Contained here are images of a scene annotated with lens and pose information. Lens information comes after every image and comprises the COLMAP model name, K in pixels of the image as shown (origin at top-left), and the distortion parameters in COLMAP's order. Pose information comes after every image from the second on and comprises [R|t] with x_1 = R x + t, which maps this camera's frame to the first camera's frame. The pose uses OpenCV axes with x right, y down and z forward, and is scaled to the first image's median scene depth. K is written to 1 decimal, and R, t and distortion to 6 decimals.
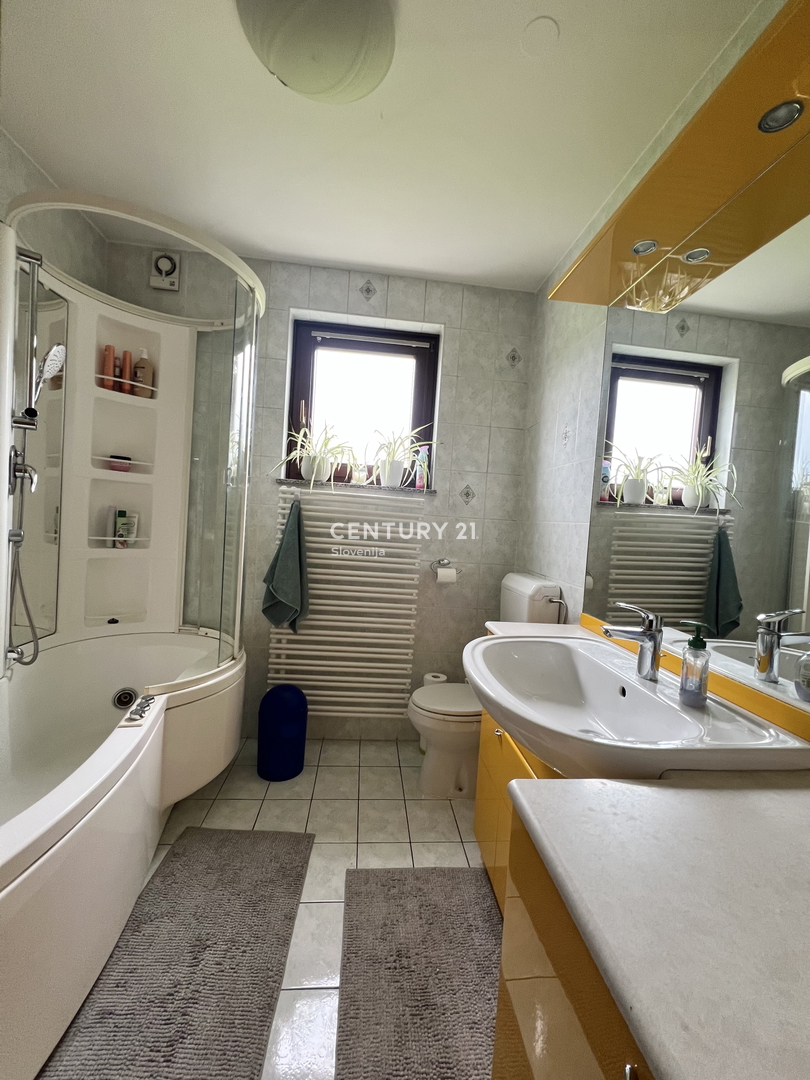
lens RADIAL K [[430.4, 0, 406.9], [0, 430.4, 535.4], [0, 0, 1]] dist [-0.003306, 0.000983]
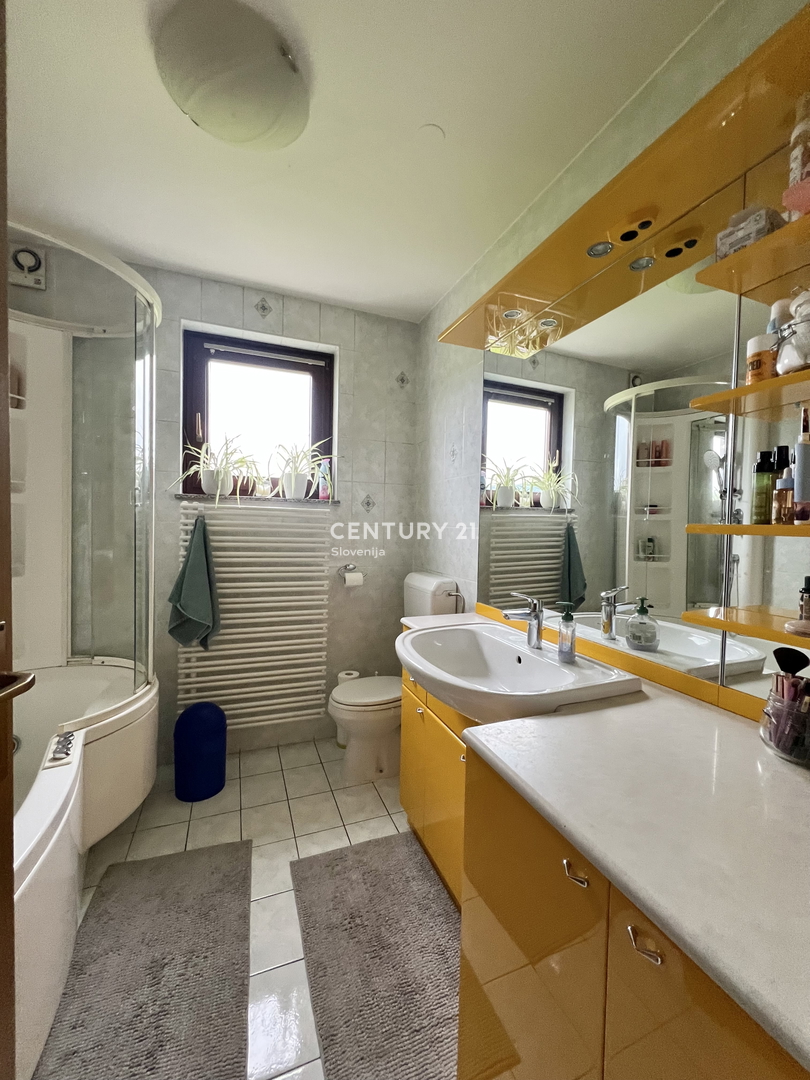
lens RADIAL K [[430.4, 0, 406.0], [0, 430.4, 534.5], [0, 0, 1]] dist [-0.003306, 0.000983]
pose [[0.959563, -0.050669, 0.276897, -0.079727], [0.050710, 0.998689, 0.007018, -0.021680], [-0.276889, 0.007307, 0.960874, -0.079153]]
